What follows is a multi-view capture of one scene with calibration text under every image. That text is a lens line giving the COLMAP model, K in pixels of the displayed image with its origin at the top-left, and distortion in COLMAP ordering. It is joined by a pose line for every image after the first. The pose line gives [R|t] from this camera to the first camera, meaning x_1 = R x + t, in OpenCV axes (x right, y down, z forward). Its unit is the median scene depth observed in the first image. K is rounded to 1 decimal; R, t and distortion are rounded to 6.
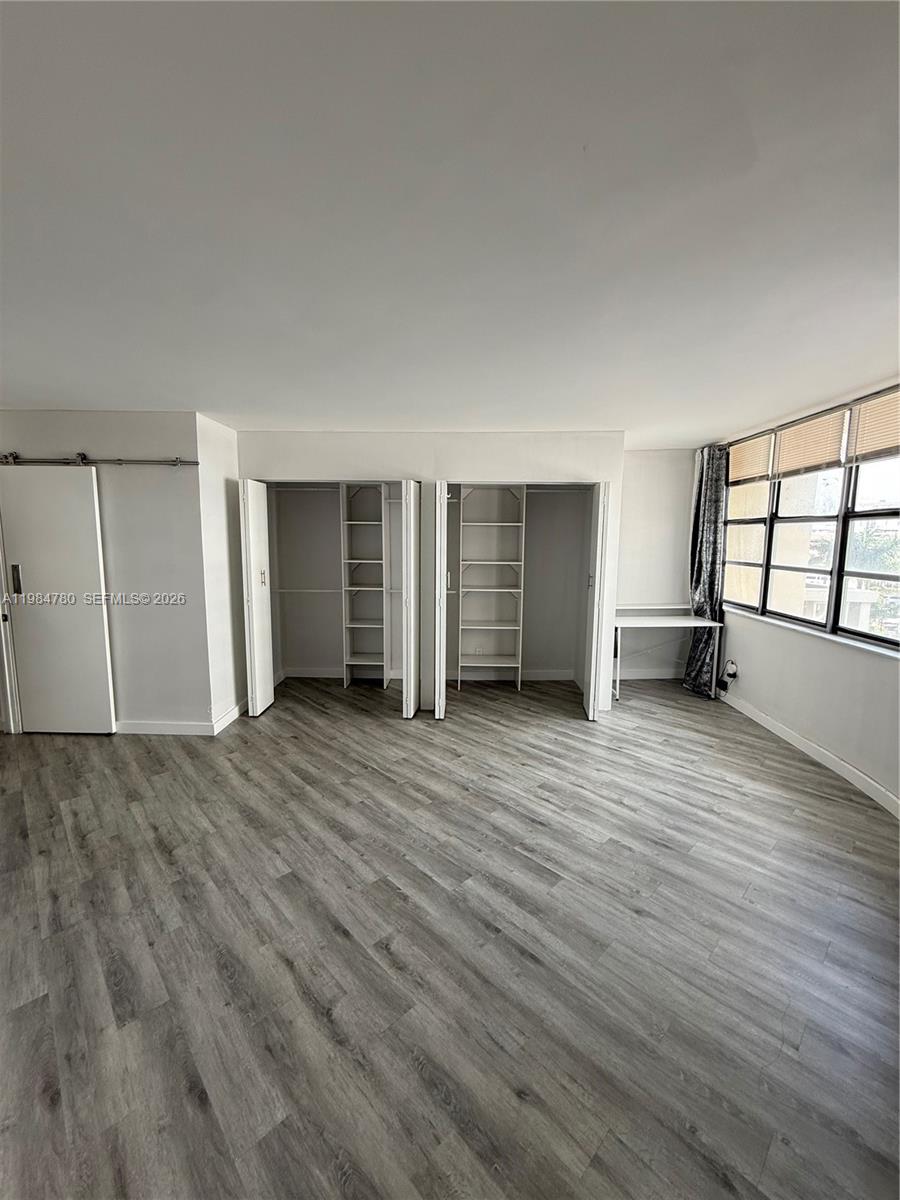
lens RADIAL K [[478.0, 0, 452.8], [0, 478.0, 598.6], [0, 0, 1]] dist [-0.002923, 0.000834]
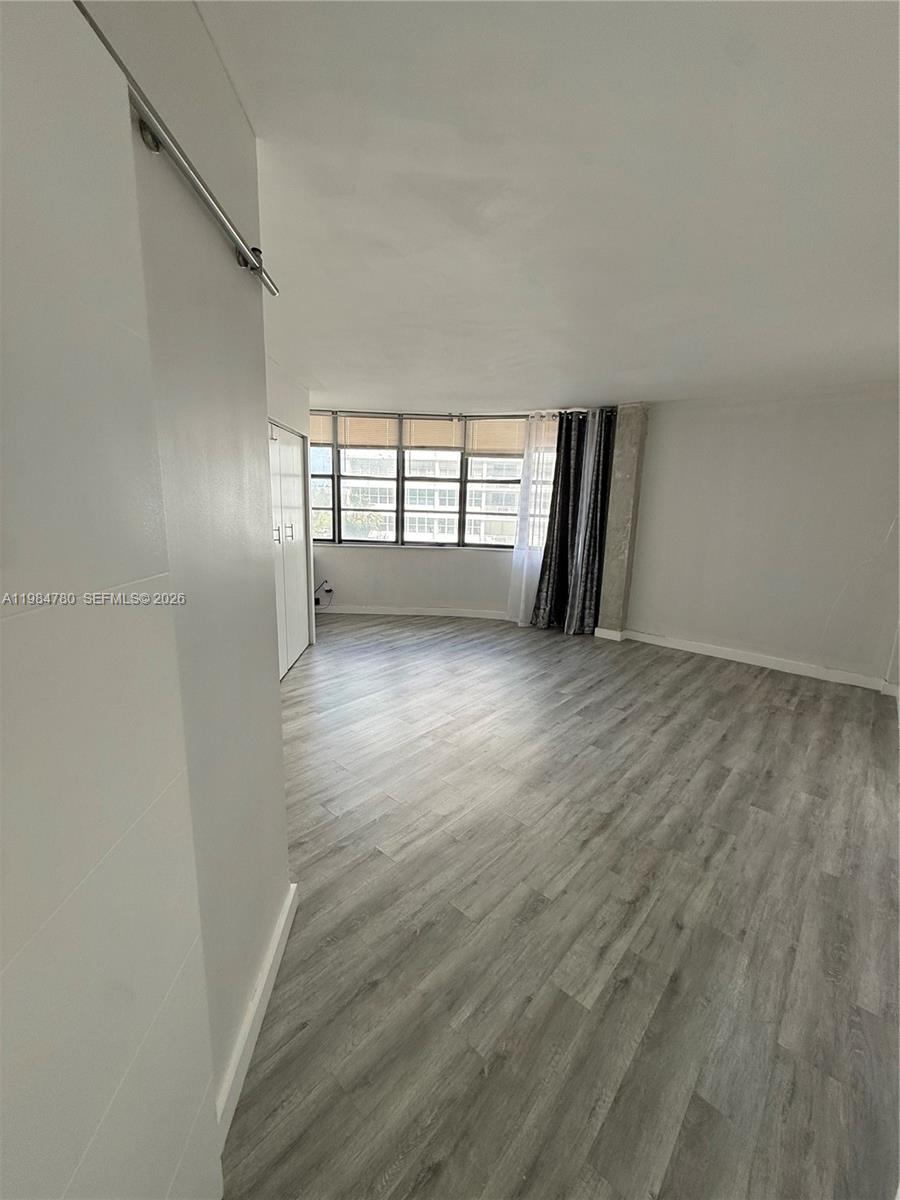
lens RADIAL K [[478.0, 0, 452.7], [0, 478.0, 593.0], [0, 0, 1]] dist [-0.002923, 0.000834]
pose [[-0.072745, -0.203748, 0.976317, -1.333095], [0.099216, 0.972576, 0.210360, -0.147709], [-0.992403, 0.112169, -0.050535, 1.218874]]
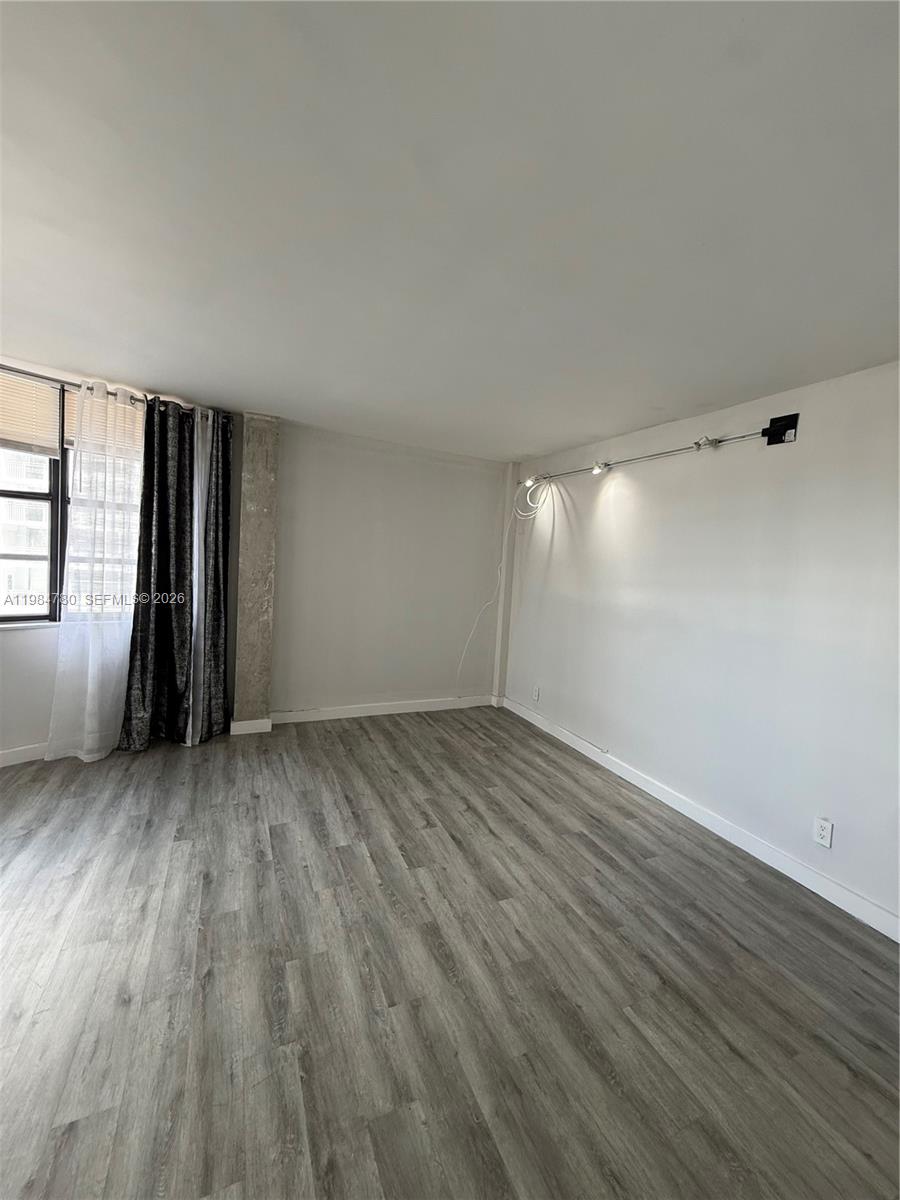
lens RADIAL K [[478.0, 0, 451.5], [0, 478.0, 594.0], [0, 0, 1]] dist [-0.002923, 0.000834]
pose [[-0.941182, -0.087193, 0.326456, -0.436012], [-0.027072, 0.982486, 0.184361, -0.163654], [-0.336813, 0.164679, -0.927059, 1.555810]]
